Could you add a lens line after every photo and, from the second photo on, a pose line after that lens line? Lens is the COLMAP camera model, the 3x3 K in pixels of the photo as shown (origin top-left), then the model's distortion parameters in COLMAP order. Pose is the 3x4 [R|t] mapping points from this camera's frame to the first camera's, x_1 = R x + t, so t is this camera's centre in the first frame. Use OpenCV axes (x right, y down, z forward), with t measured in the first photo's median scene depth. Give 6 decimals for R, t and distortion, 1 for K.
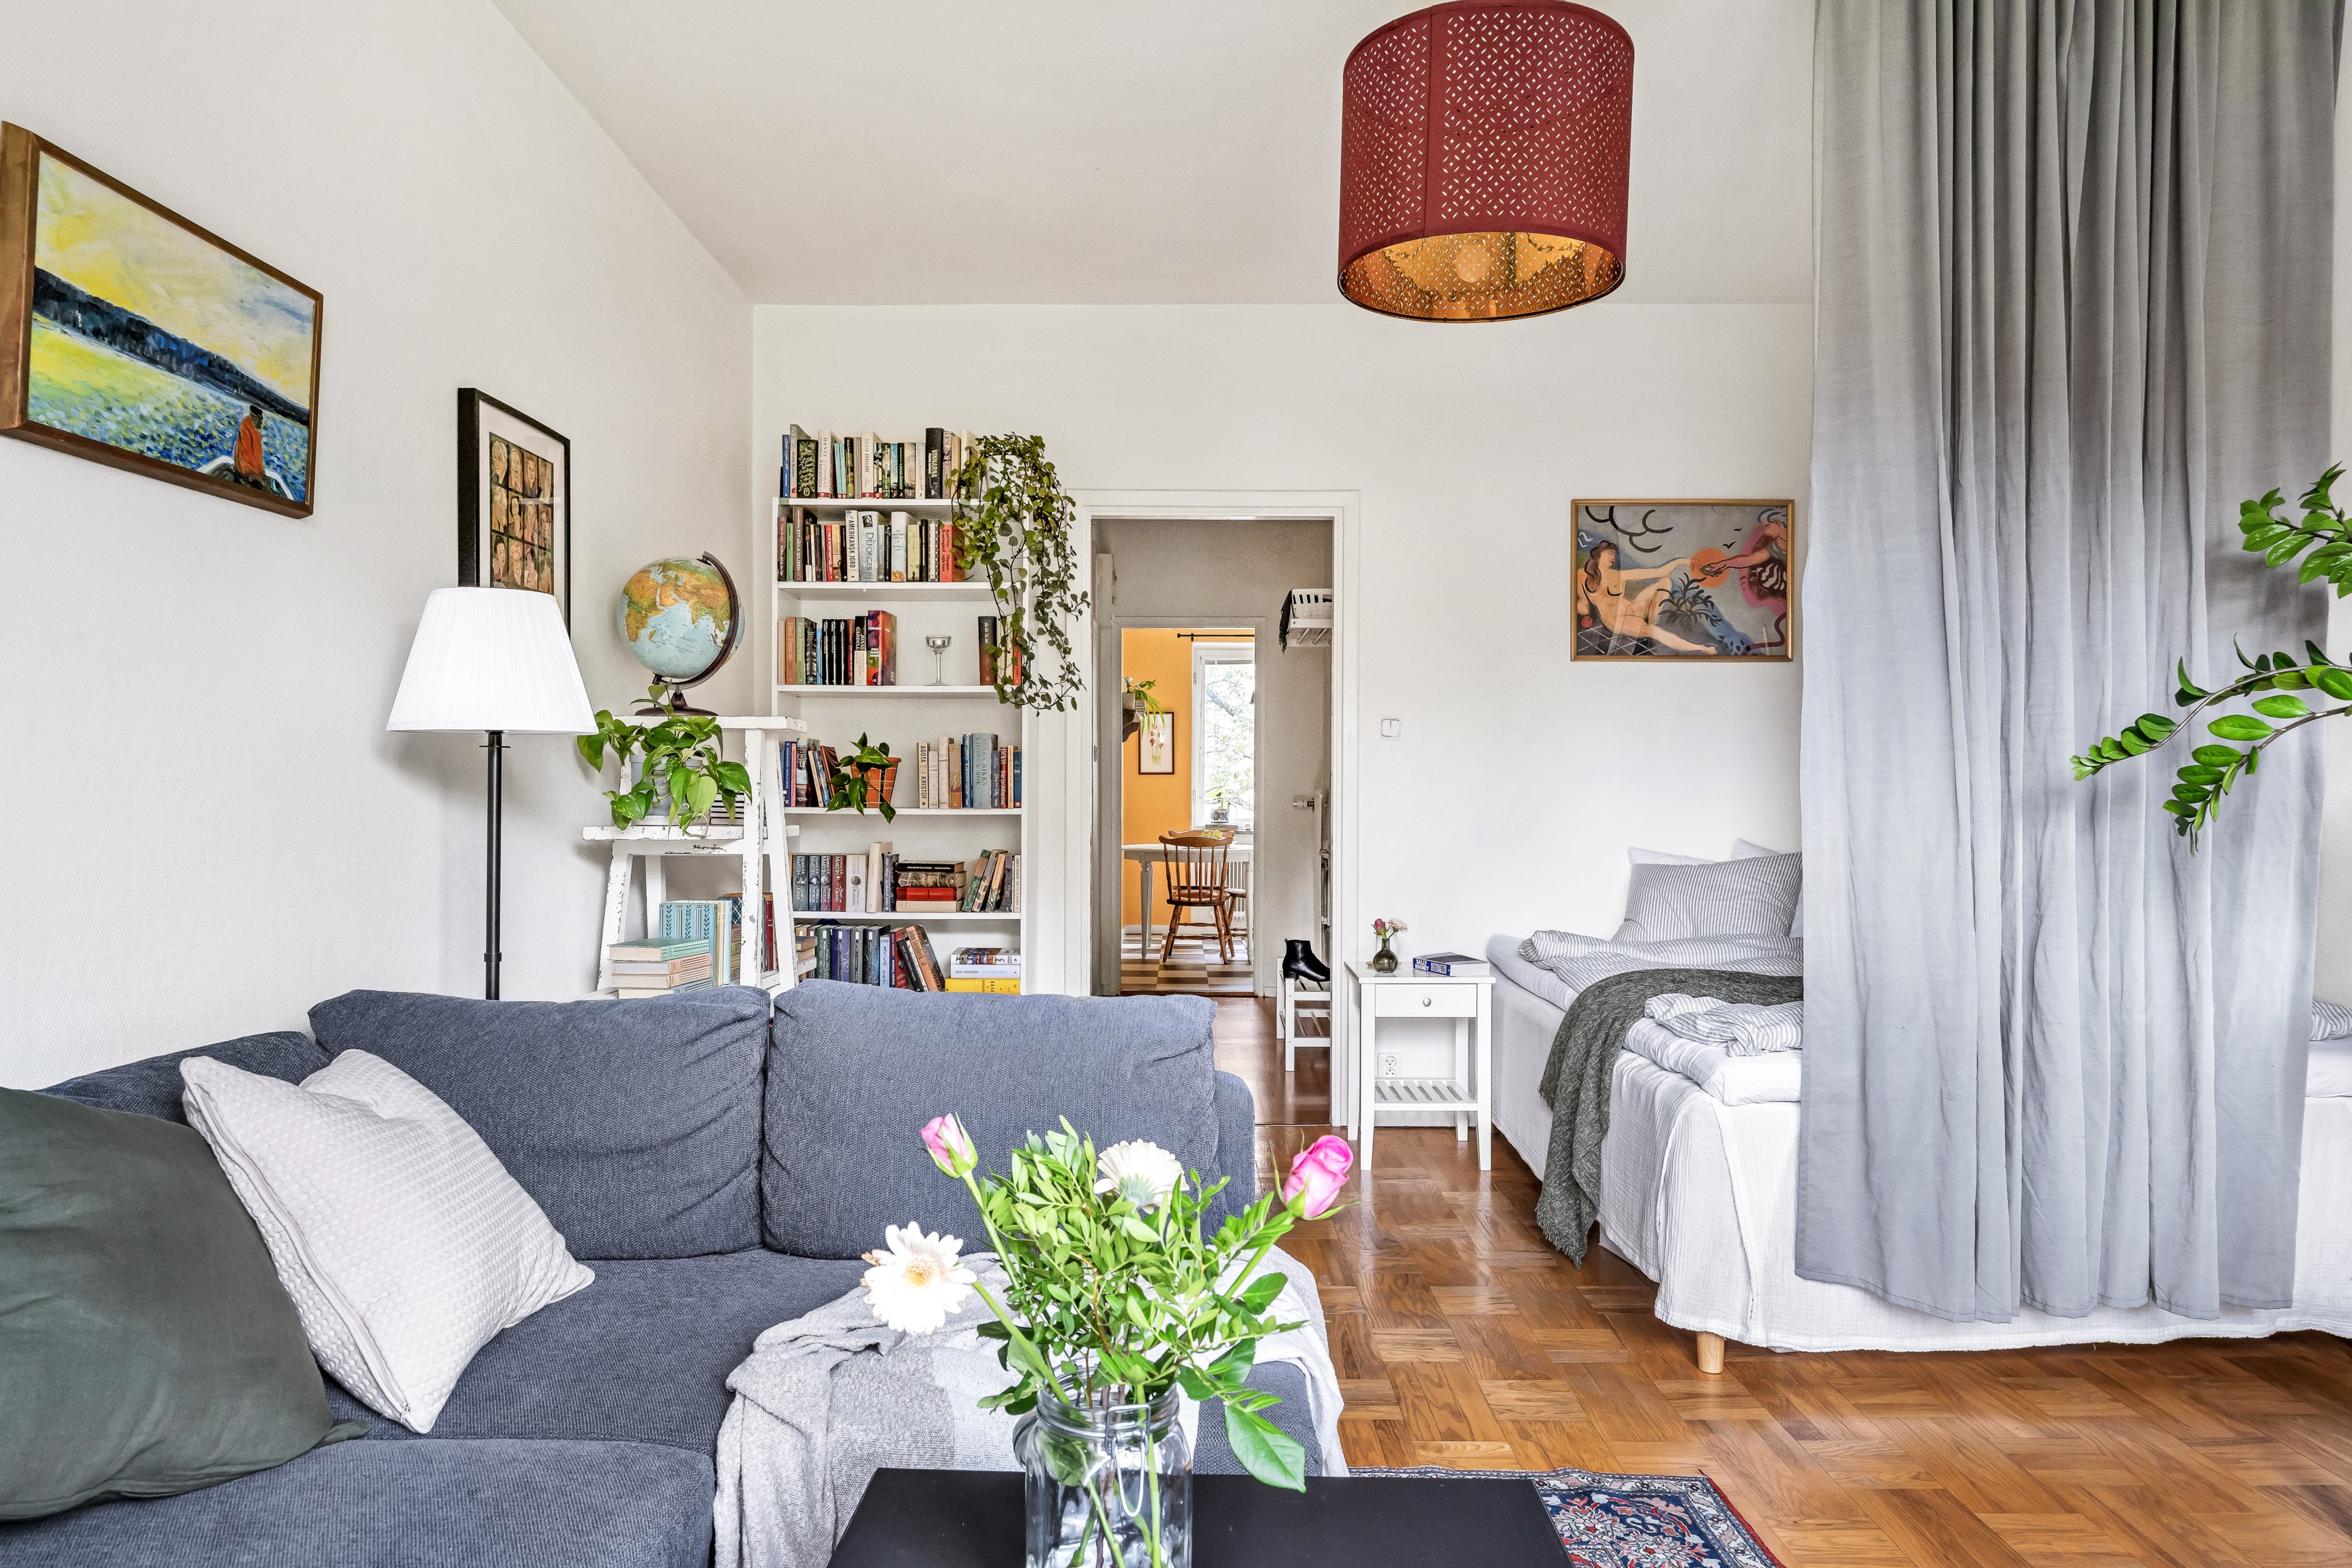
lens RADIAL K [[1390.5, 0, 1176.0], [0, 1390.5, 784.0], [0, 0, 1]] dist [-0.000378, -0.000050]
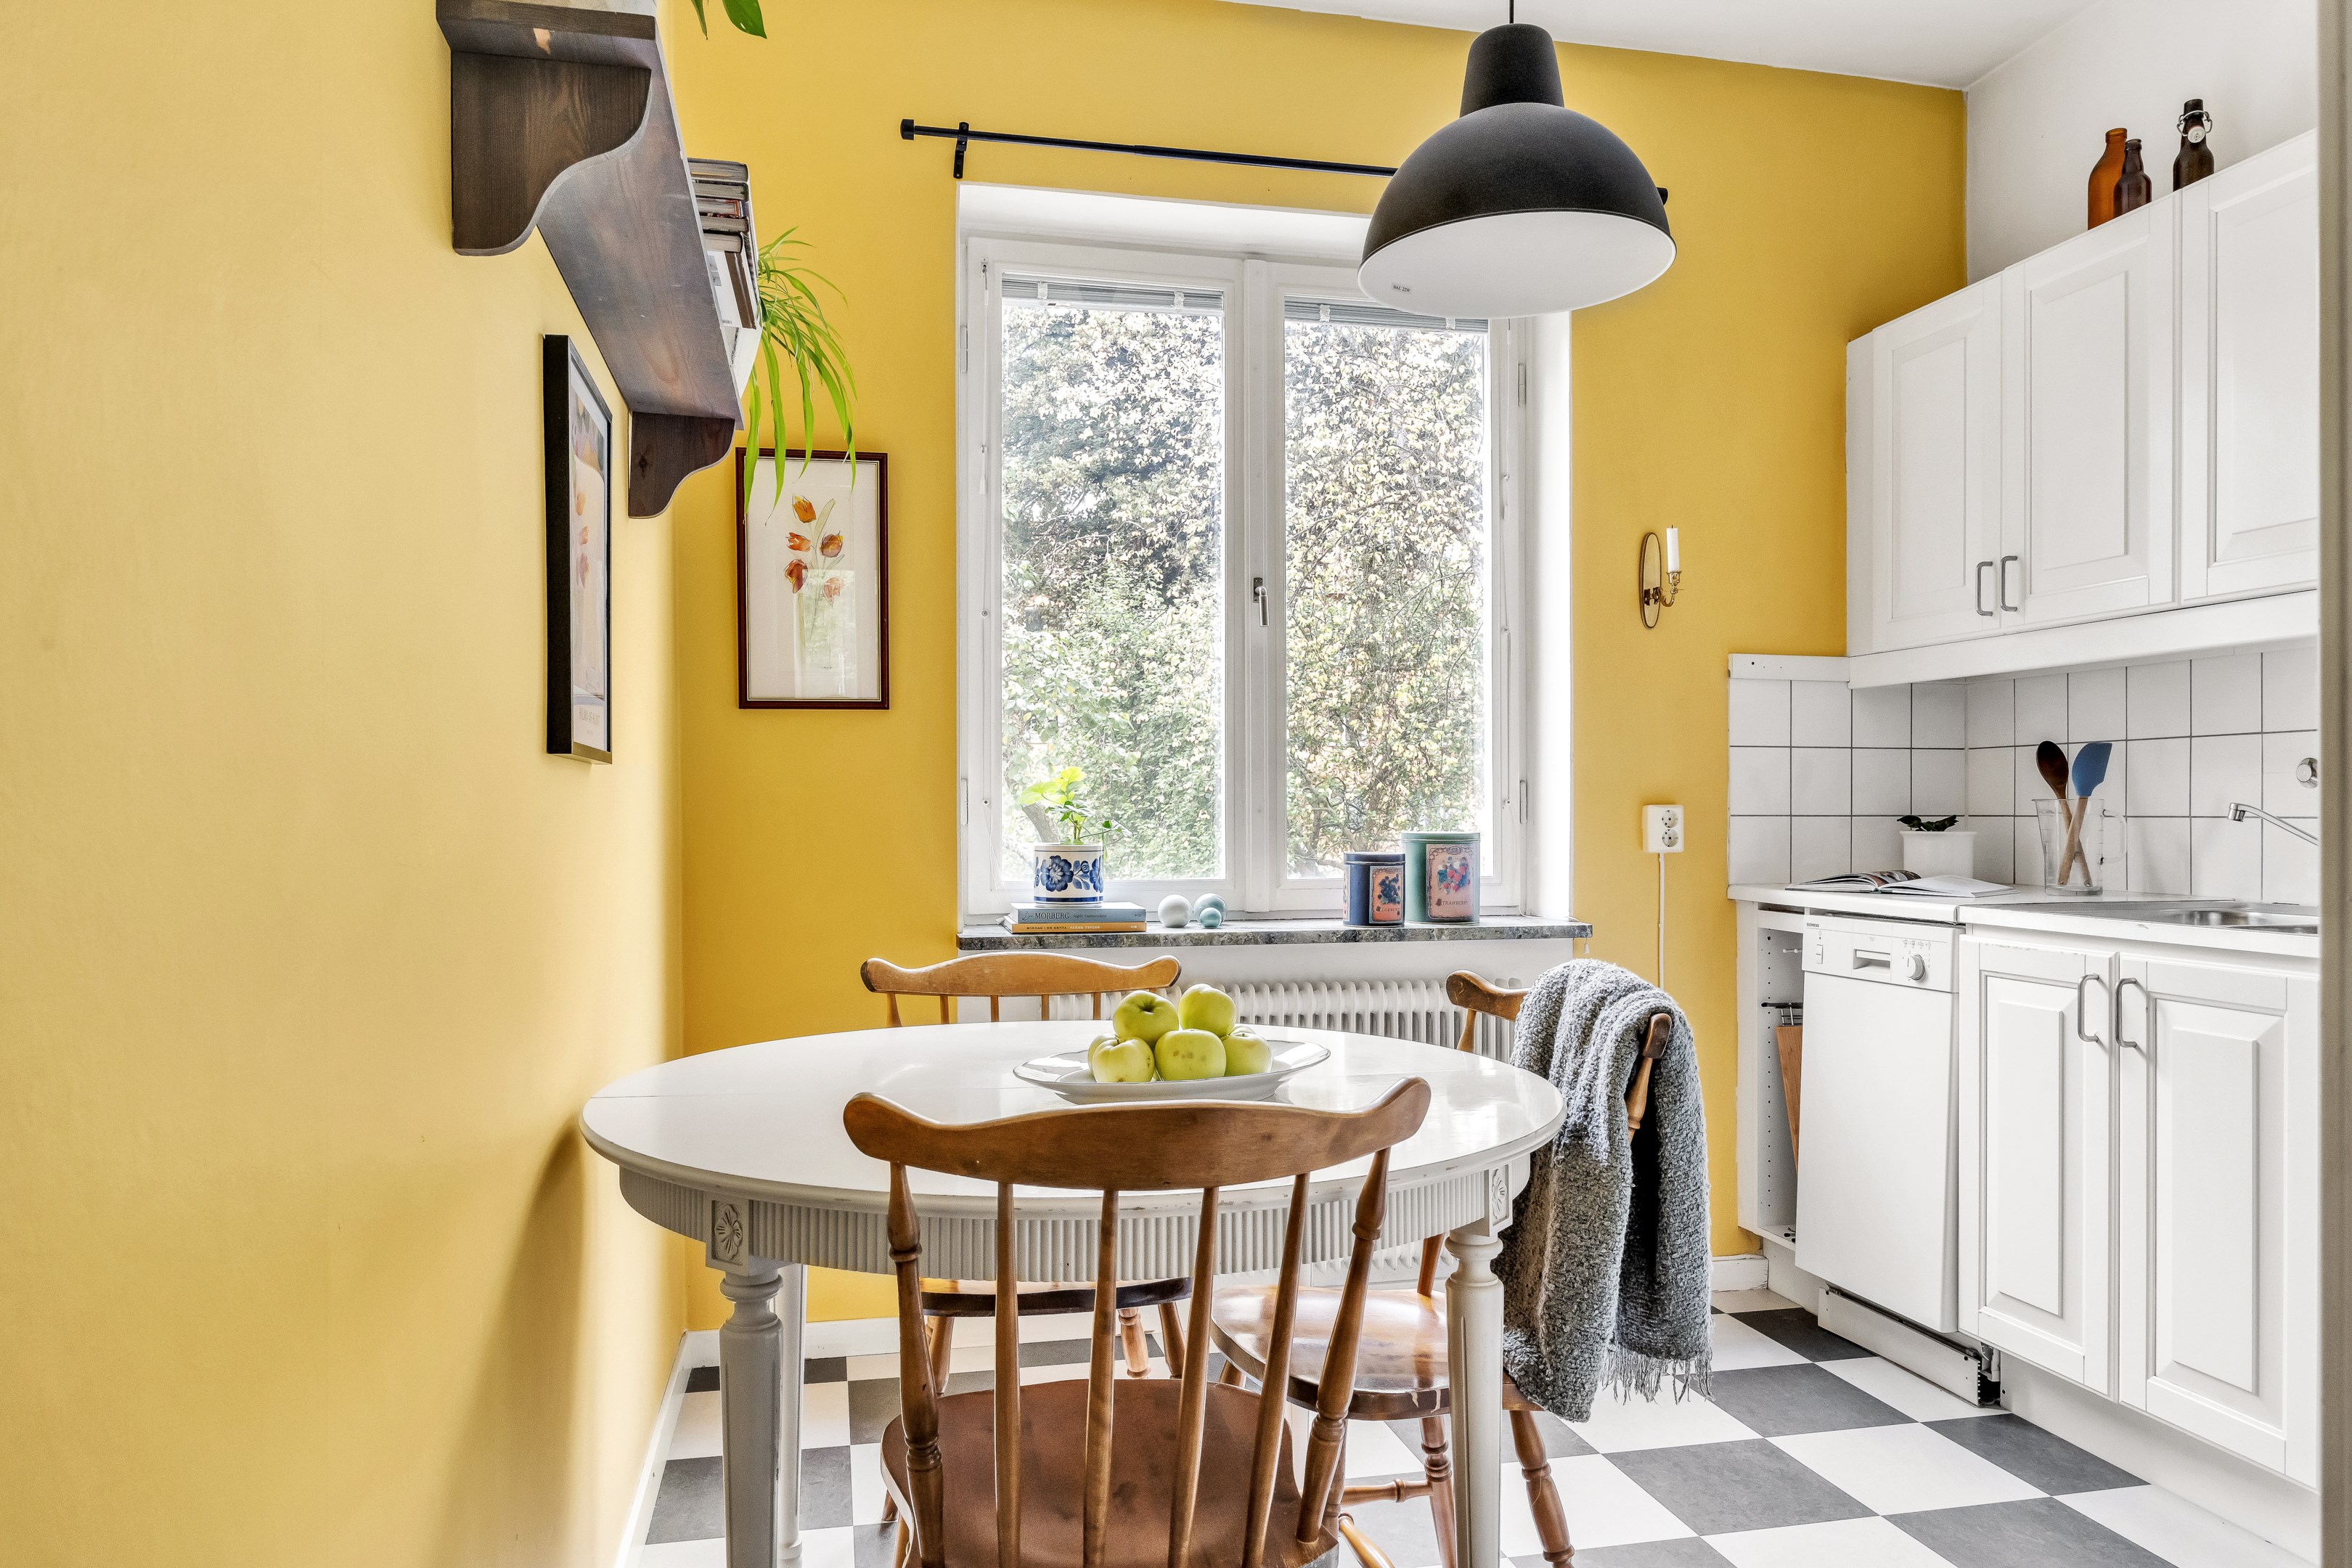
lens RADIAL K [[1617.4, 0, 1192.9], [0, 1617.4, 820.4], [0, 0, 1]] dist [-0.008384, 0.000172]
pose [[0.974529, -0.002964, 0.224243, -0.031351], [0.000910, 0.999957, 0.009263, 0.025974], [-0.224260, -0.008823, 0.974489, 1.760159]]
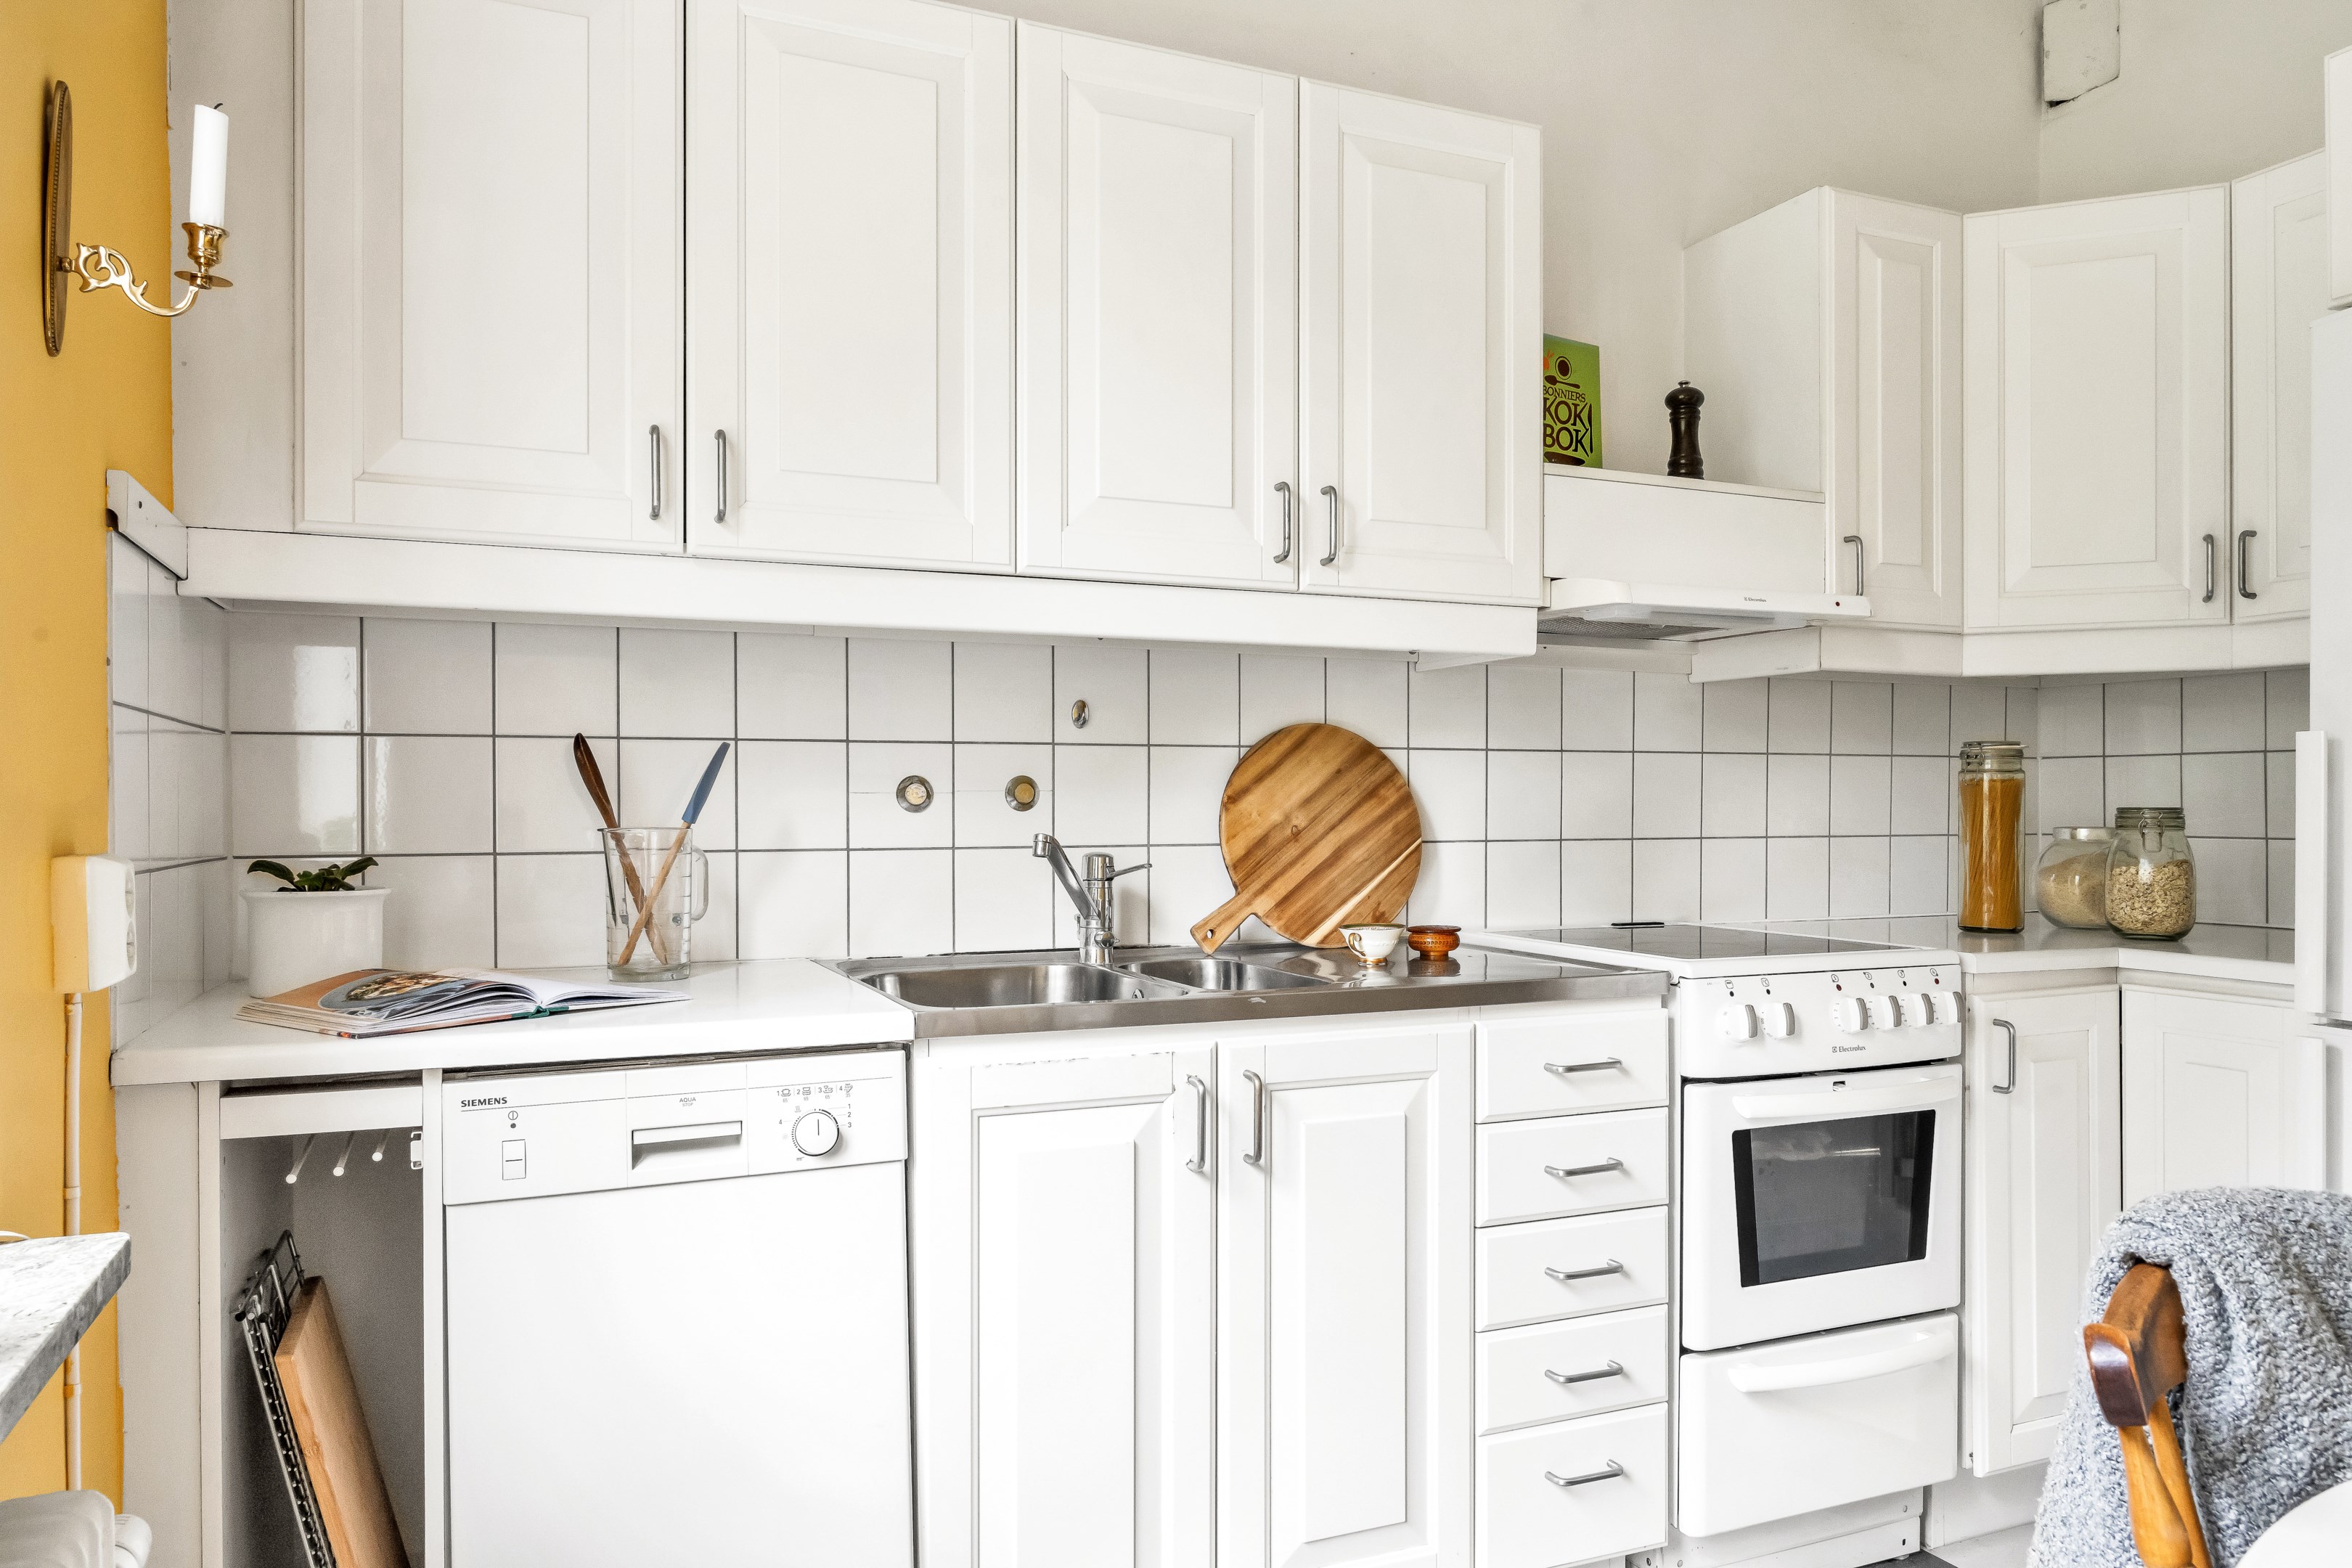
lens RADIAL K [[1617.4, 0, 1192.9], [0, 1617.4, 820.4], [0, 0, 1]] dist [-0.008384, 0.000172]
pose [[-0.397779, -0.004801, 0.917469, -0.001167], [0.000311, 0.999986, 0.005368, 0.022288], [-0.917481, 0.002421, -0.397772, 2.078397]]
